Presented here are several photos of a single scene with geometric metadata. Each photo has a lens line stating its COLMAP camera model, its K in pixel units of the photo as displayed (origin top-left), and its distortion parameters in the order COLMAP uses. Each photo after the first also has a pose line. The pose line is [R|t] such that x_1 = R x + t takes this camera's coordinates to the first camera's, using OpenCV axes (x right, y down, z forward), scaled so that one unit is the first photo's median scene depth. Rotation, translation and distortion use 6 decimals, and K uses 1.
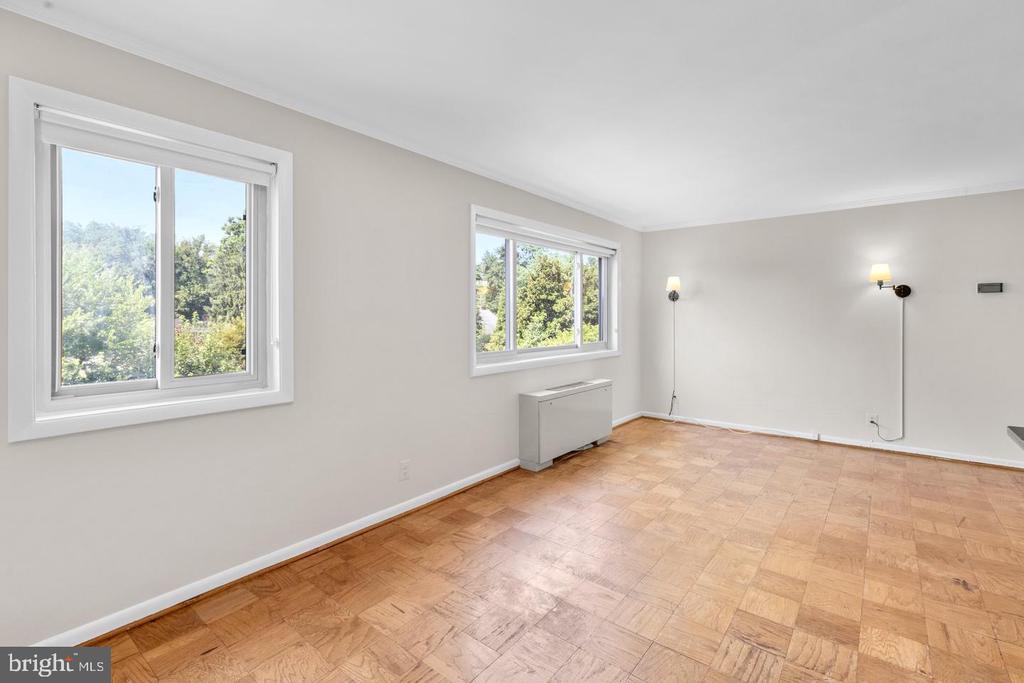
lens RADIAL K [[467.1, 0, 522.2], [0, 467.1, 319.6], [0, 0, 1]] dist [0.003831, -0.000491]
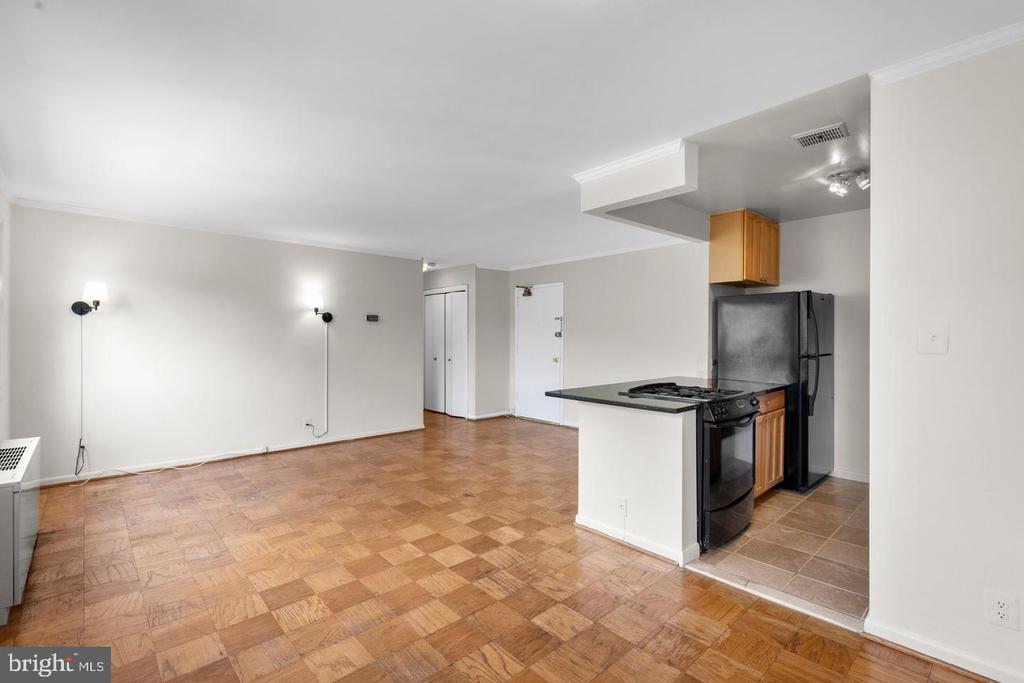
lens RADIAL K [[467.1, 0, 506.2], [0, 467.1, 336.1], [0, 0, 1]] dist [0.003831, -0.000491]
pose [[0.173627, 0.002997, 0.984807, -0.410249], [0.003651, 0.999987, -0.003687, -0.003093], [-0.984805, 0.004236, 0.173613, 0.335990]]
